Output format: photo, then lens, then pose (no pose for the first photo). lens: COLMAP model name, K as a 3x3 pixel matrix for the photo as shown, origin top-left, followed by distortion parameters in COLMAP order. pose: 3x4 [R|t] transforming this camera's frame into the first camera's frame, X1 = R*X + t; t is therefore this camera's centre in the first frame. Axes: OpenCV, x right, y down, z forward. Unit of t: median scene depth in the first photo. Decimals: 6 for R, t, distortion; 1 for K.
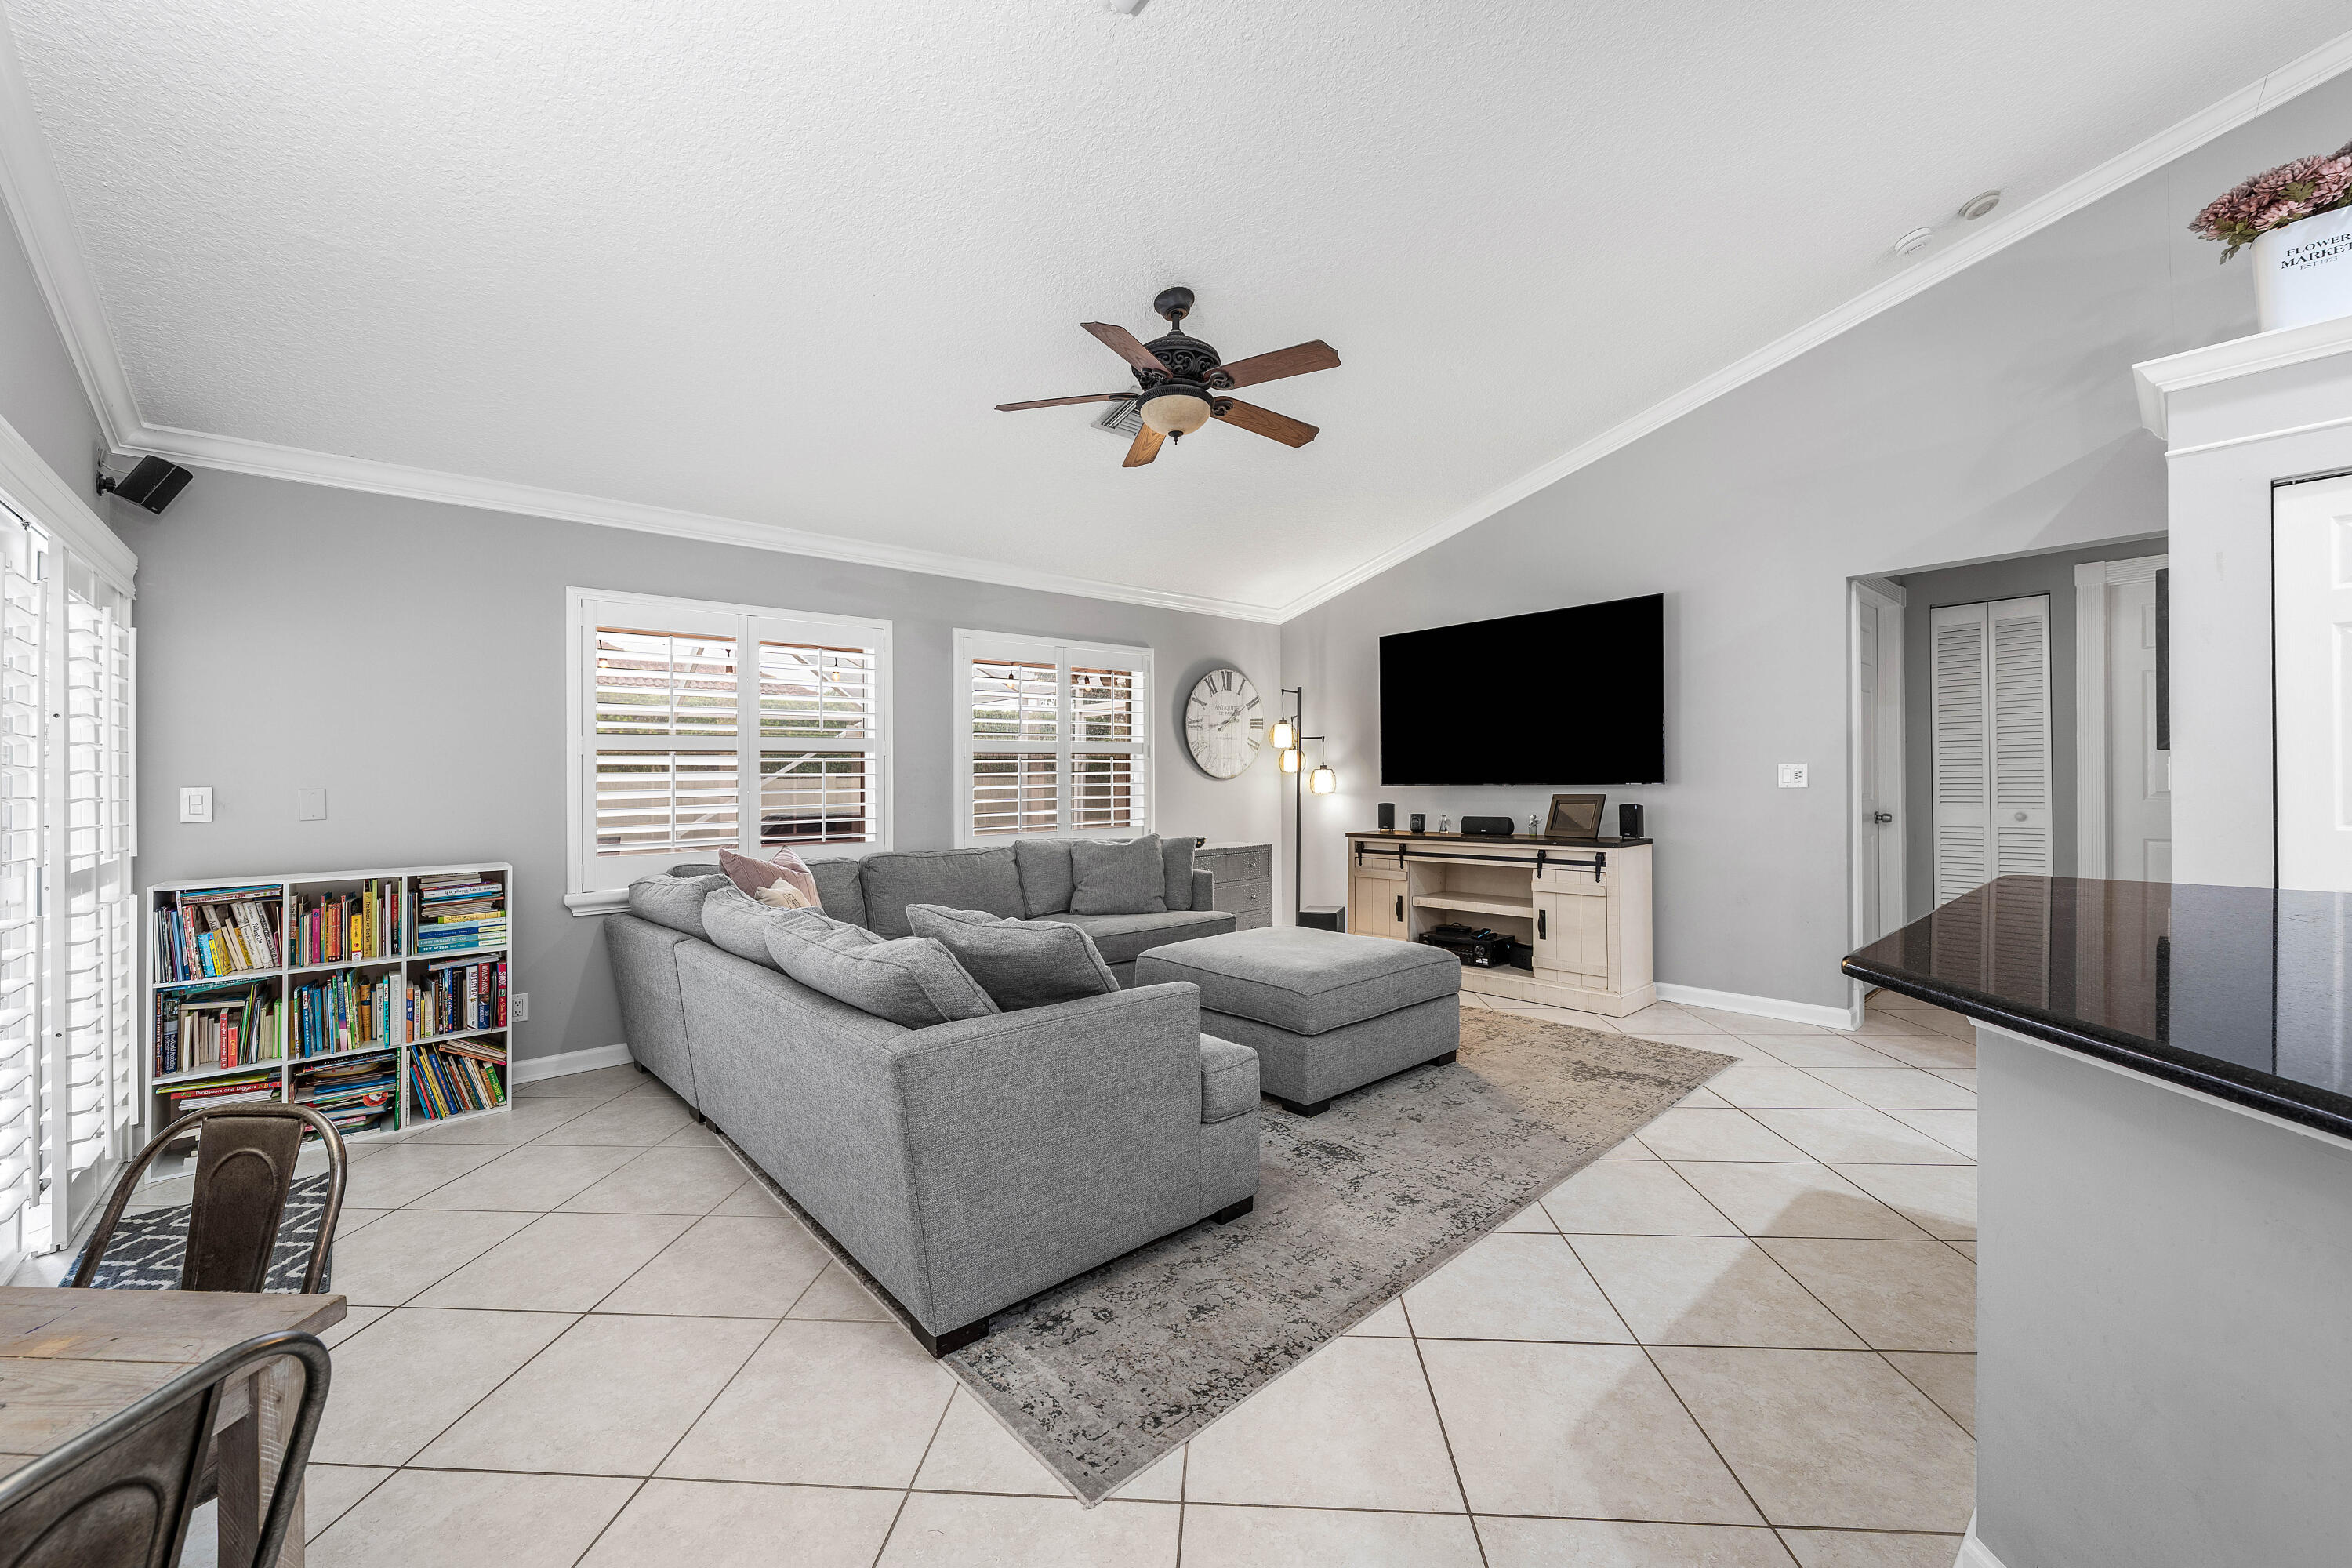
lens RADIAL K [[906.3, 0, 1176.6], [0, 906.3, 776.0], [0, 0, 1]] dist [-0.002027, -0.001052]
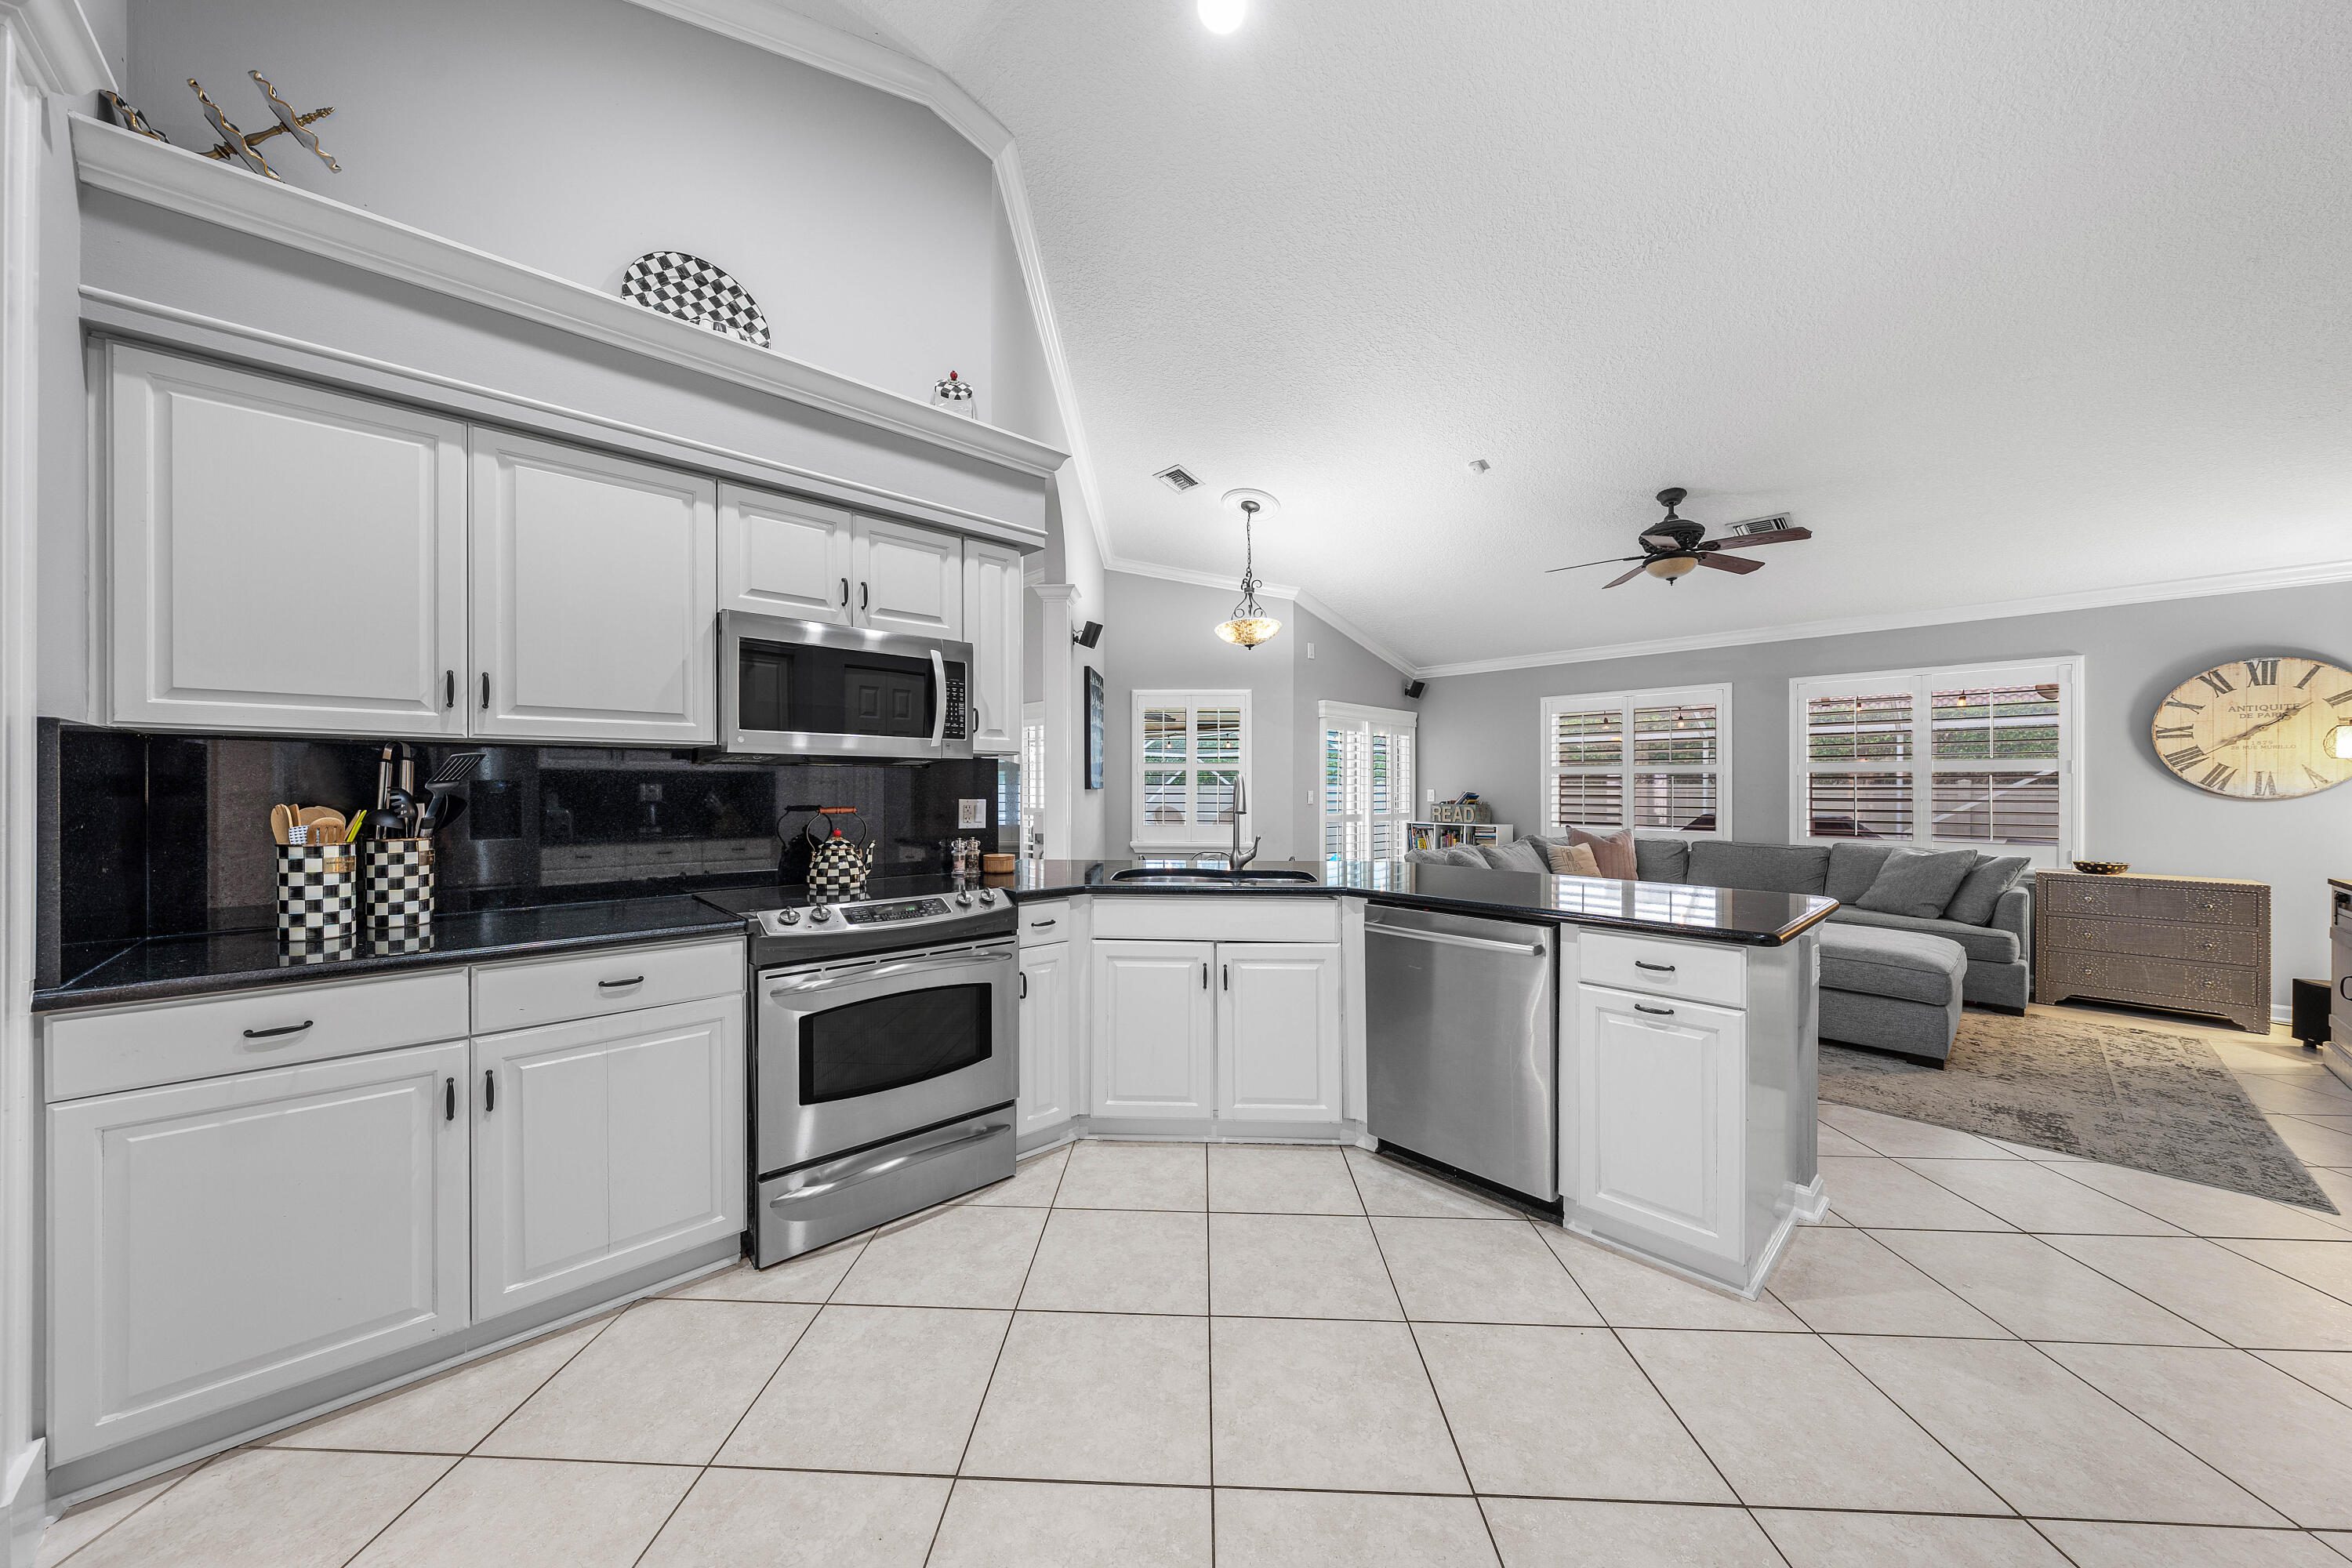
lens RADIAL K [[808.9, 0, 1160.9], [0, 808.9, 789.4], [0, 0, 1]] dist [-0.002433, 0.000256]
pose [[0.026587, 0.020595, -0.999434, 1.367645], [0.002101, 0.999784, 0.020658, -0.039981], [0.999644, -0.002649, 0.026538, 0.066567]]
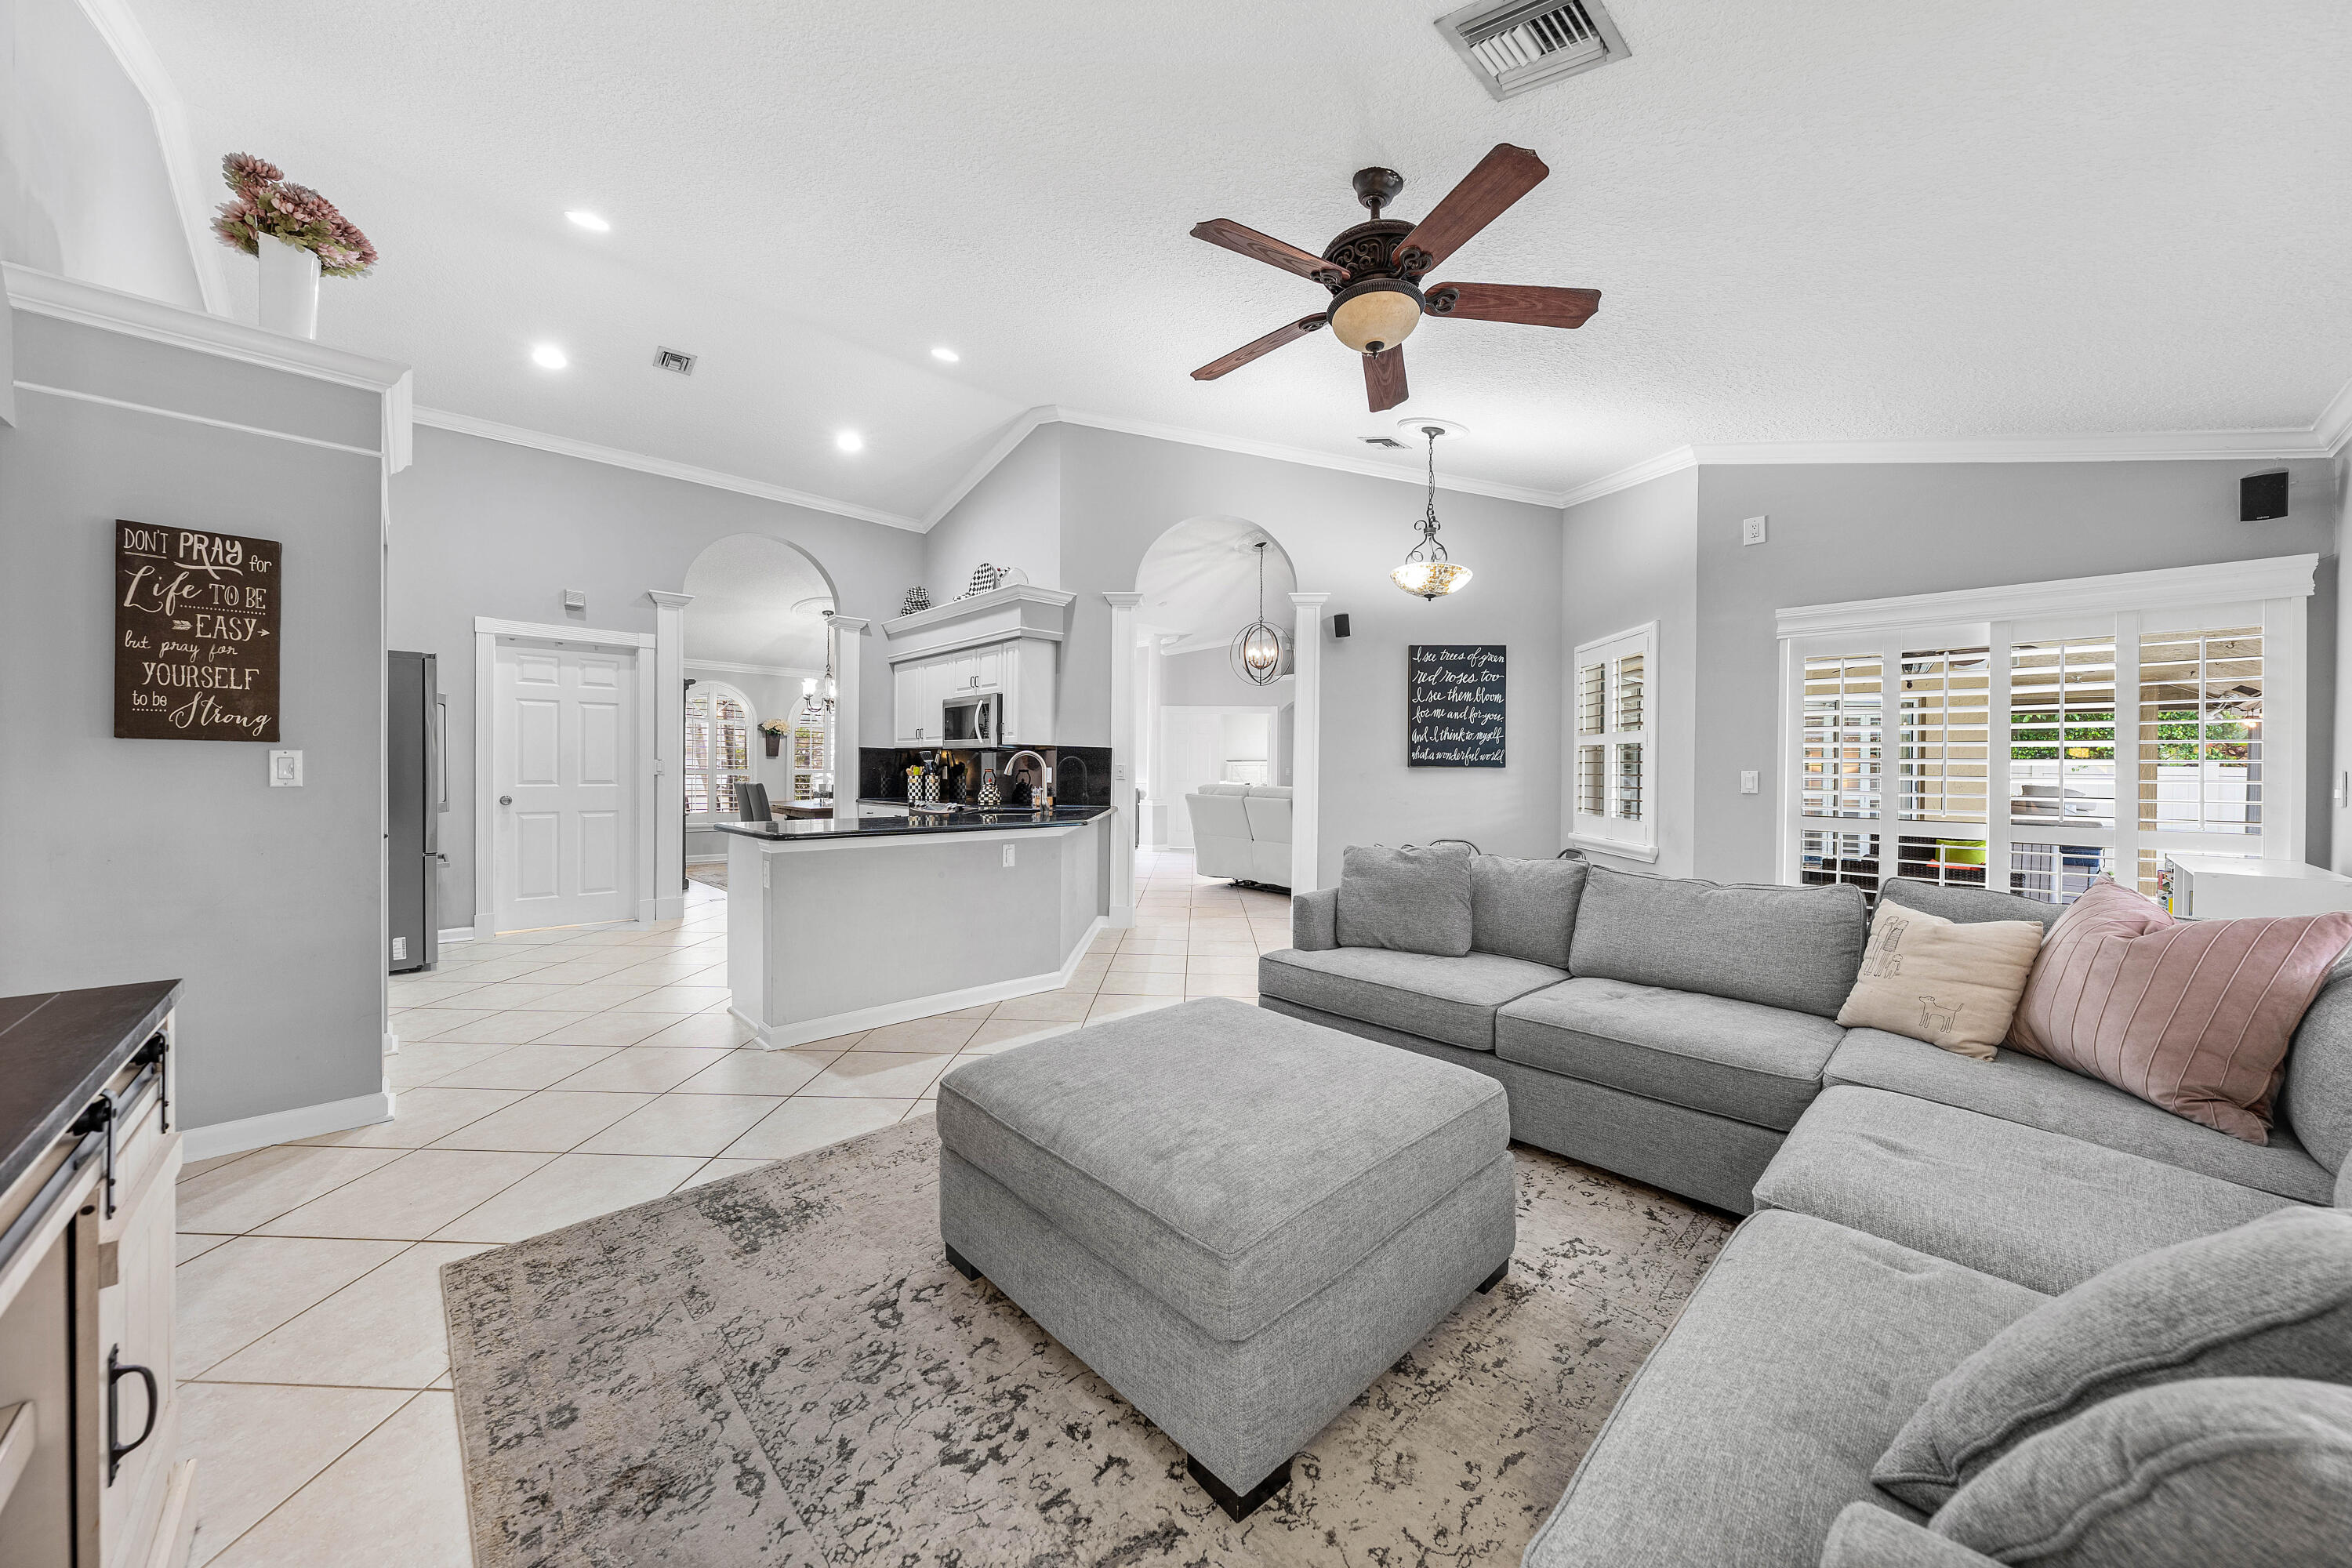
lens RADIAL K [[808.9, 0, 1165.4], [0, 808.9, 754.3], [0, 0, 1]] dist [-0.002433, 0.000256]
pose [[-0.999298, 0.004795, -0.037162, 0.212533], [0.005714, 0.999680, -0.024660, 0.009072], [0.037032, -0.024855, -0.999005, 1.703510]]
